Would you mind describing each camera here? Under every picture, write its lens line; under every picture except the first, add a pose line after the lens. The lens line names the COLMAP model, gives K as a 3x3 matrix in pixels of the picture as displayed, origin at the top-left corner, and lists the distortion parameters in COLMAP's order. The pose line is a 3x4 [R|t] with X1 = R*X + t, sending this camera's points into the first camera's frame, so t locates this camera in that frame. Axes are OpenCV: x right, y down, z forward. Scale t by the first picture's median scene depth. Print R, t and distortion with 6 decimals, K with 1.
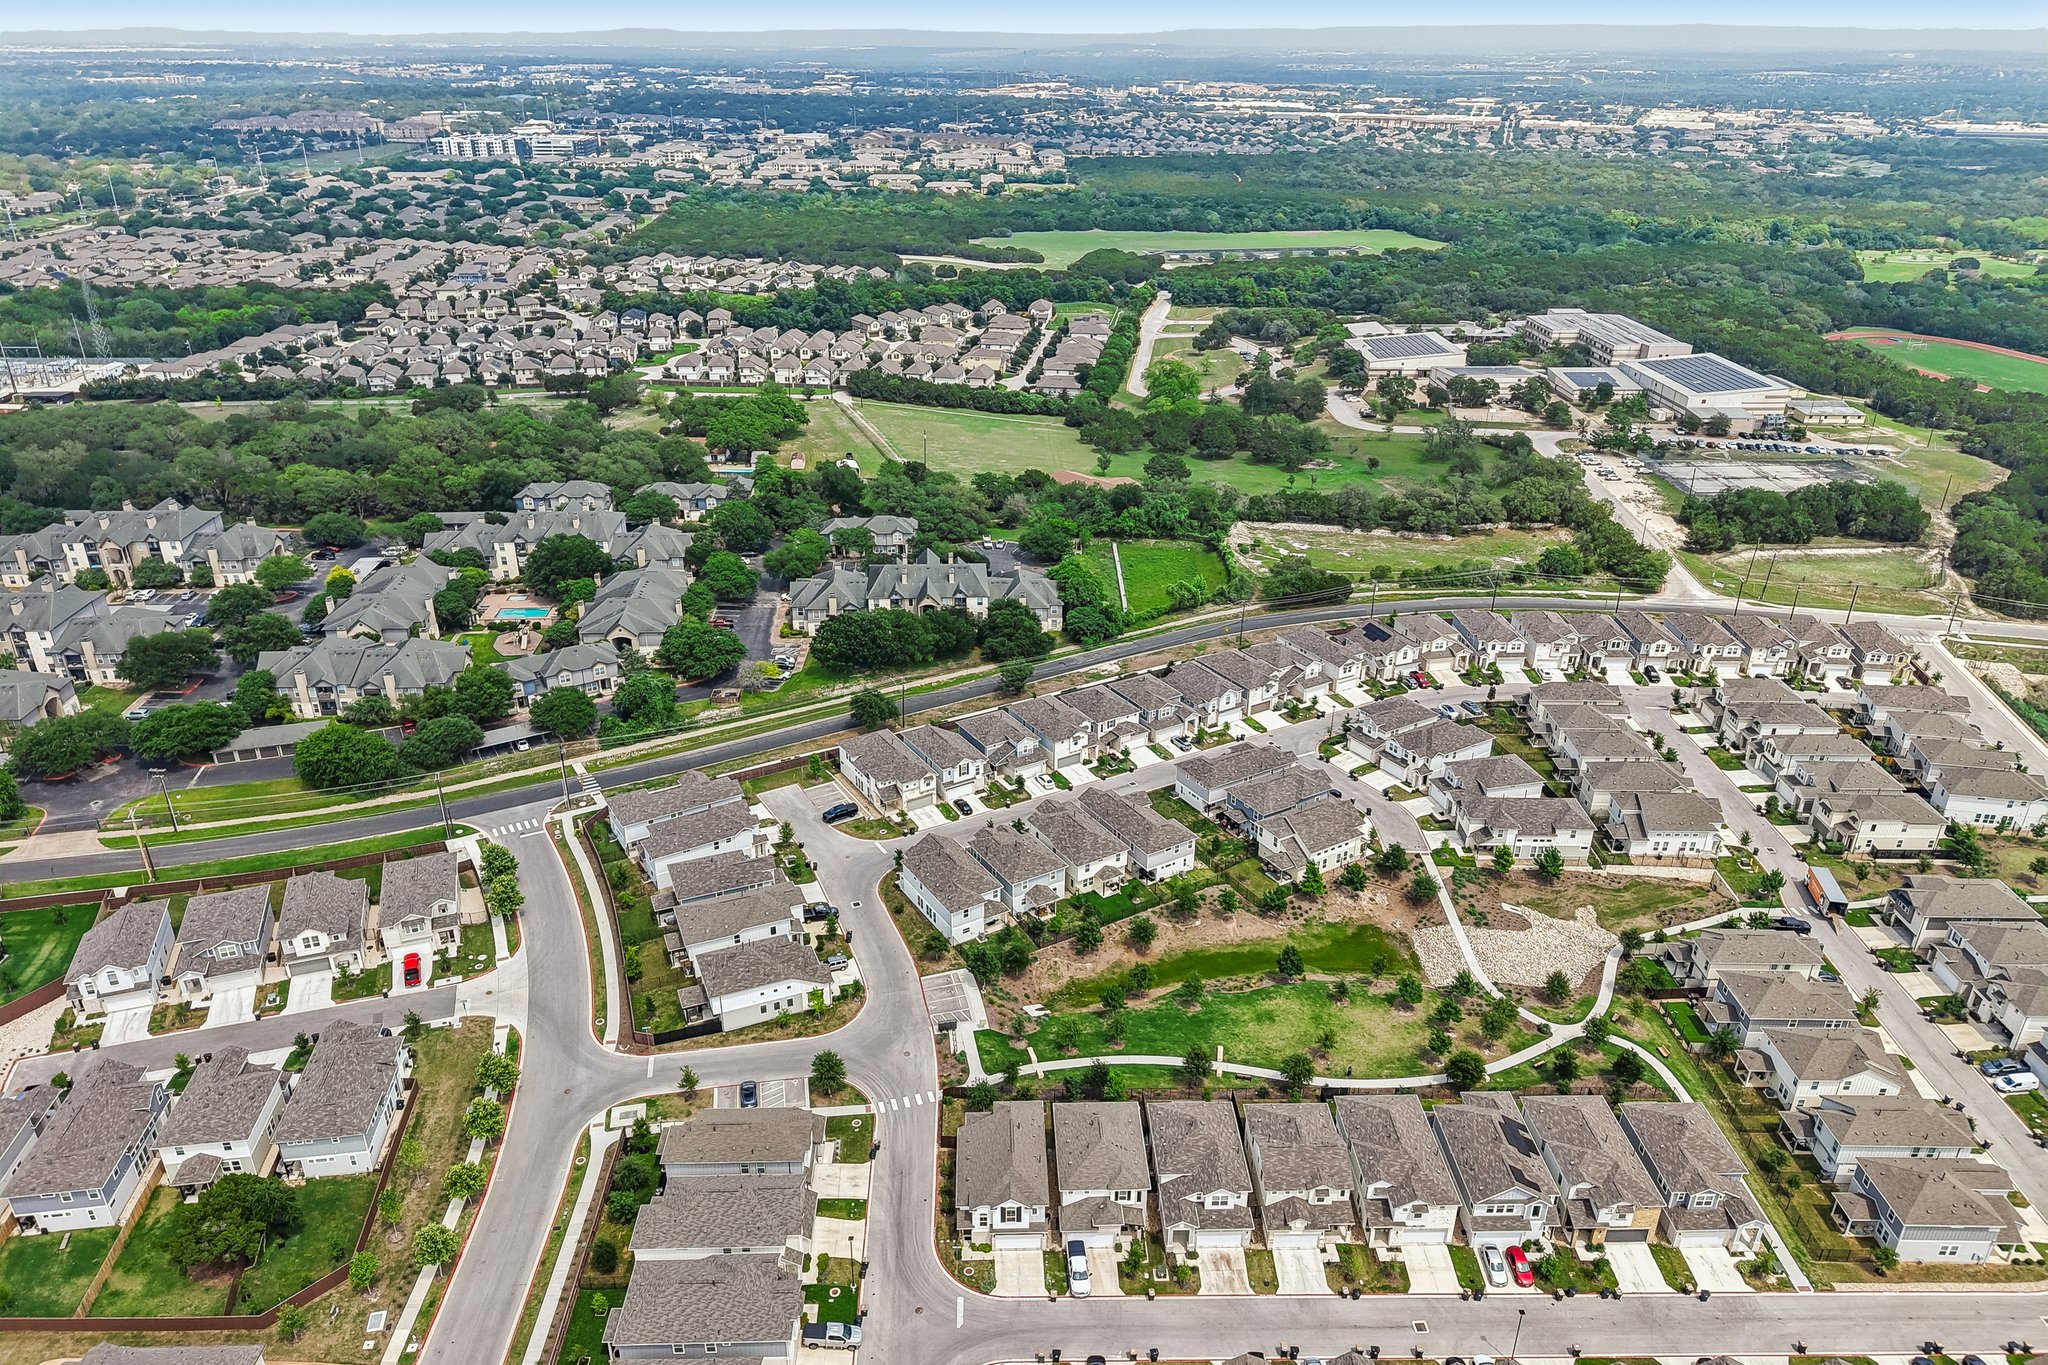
lens RADIAL K [[1363.3, 0, 1024.0], [0, 1363.3, 682.5], [0, 0, 1]] dist [0.023347, -0.024538]
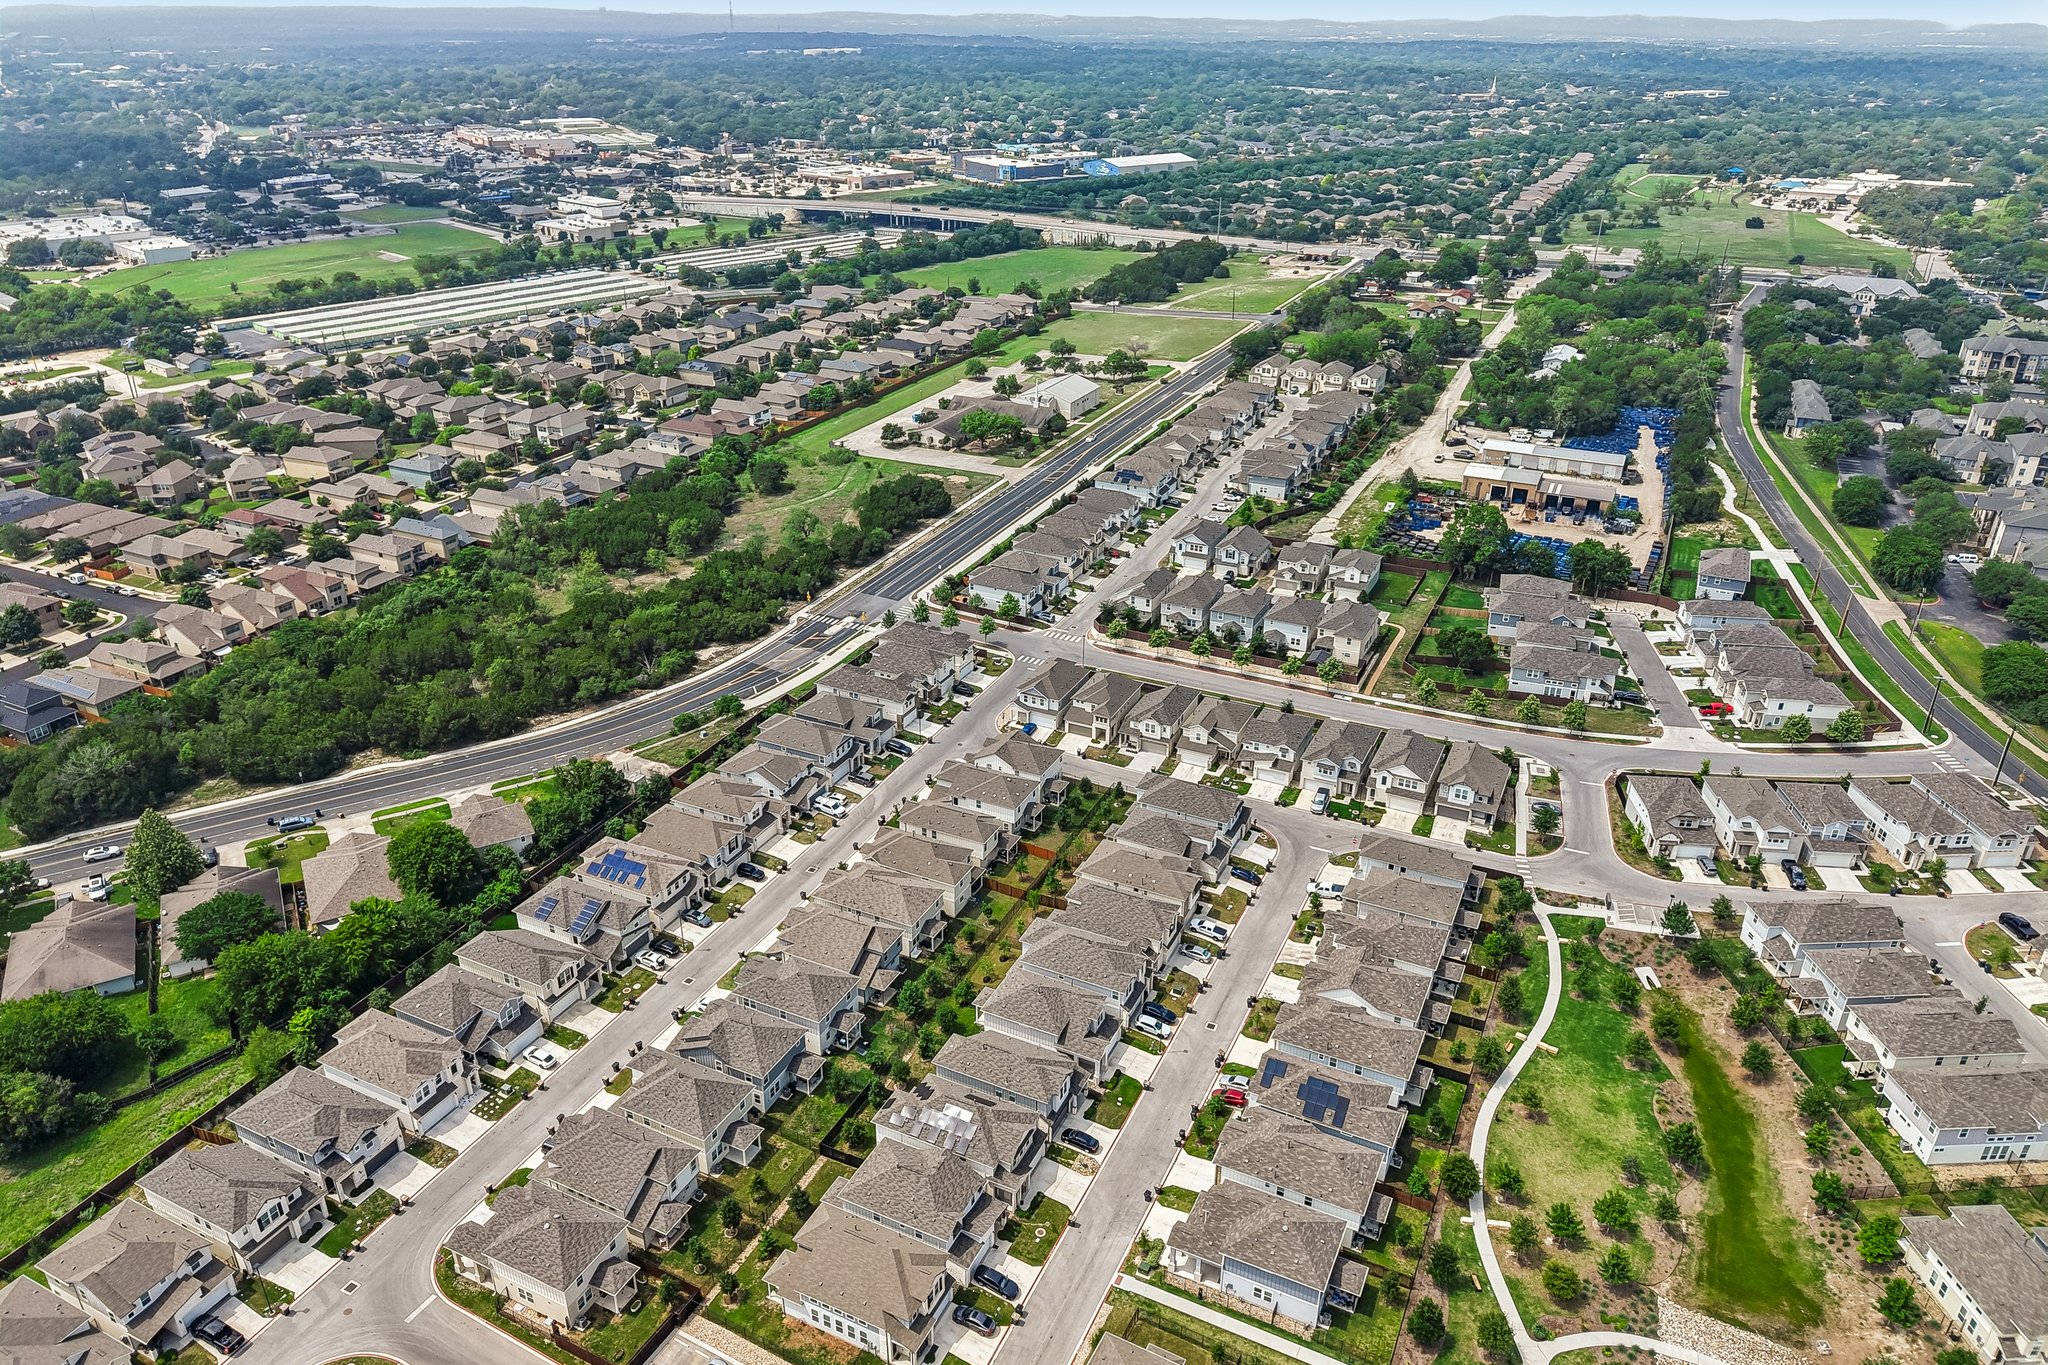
lens RADIAL K [[1363.3, 0, 1024.0], [0, 1363.3, 682.5], [0, 0, 1]] dist [0.023347, -0.024538]
pose [[-0.462662, 0.383199, -0.799439, 0.694077], [-0.387688, 0.723507, 0.571171, -0.234937], [0.797271, 0.574192, -0.186177, 0.495894]]
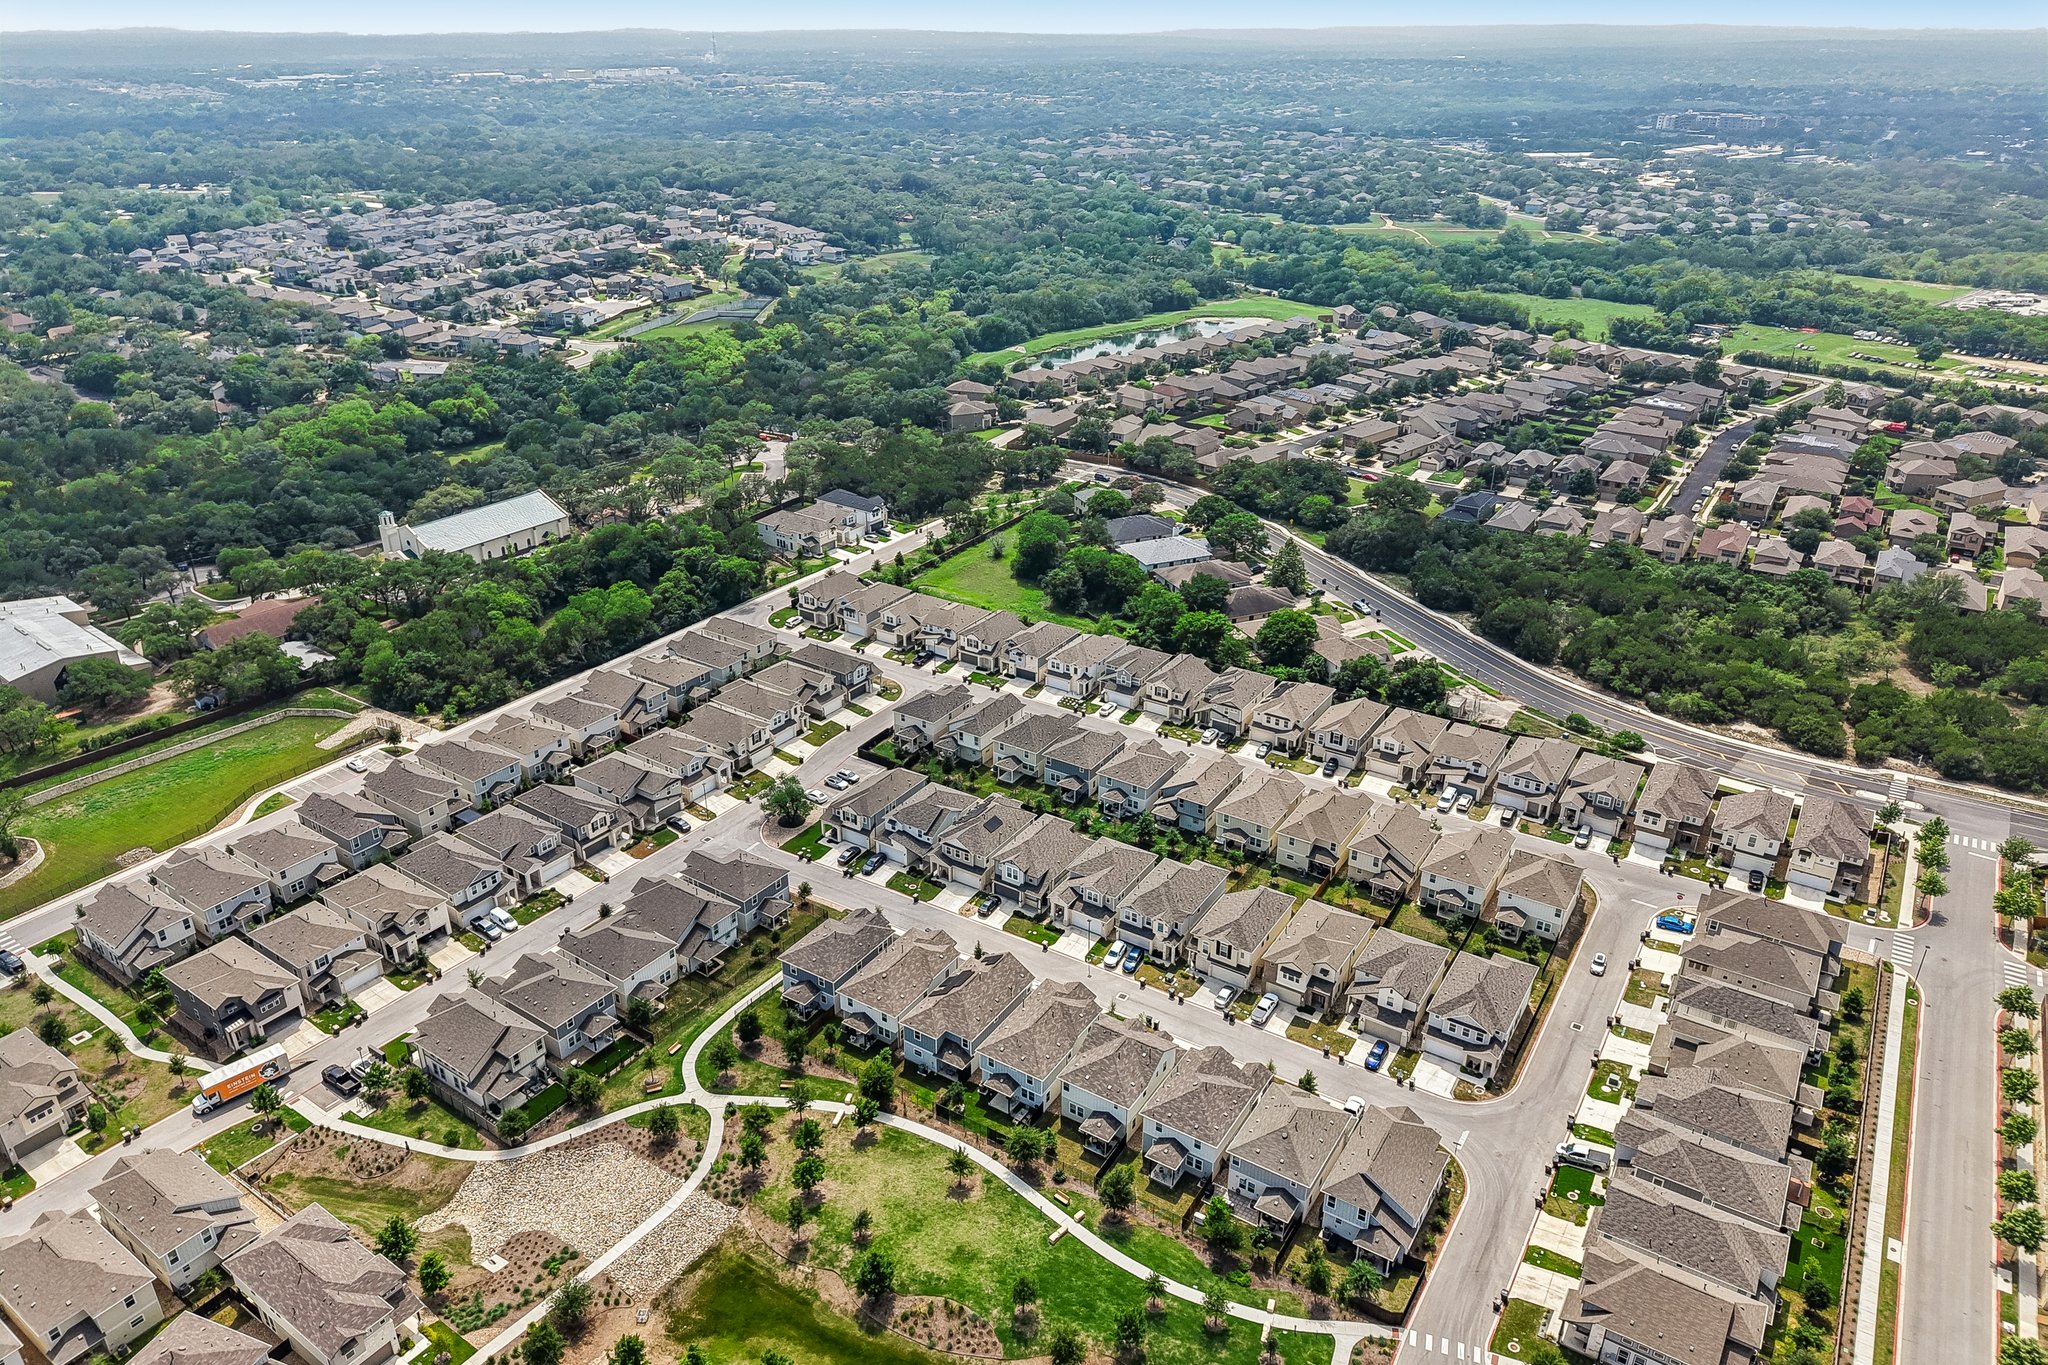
lens RADIAL K [[1359.6, 0, 1024.0], [0, 1359.6, 682.5], [0, 0, 1]] dist [0.020732, -0.022151]
pose [[-0.828164, -0.247922, 0.502672, -0.122030], [0.235401, 0.660061, 0.713376, -0.383601], [-0.508656, 0.709122, -0.488278, 0.805244]]
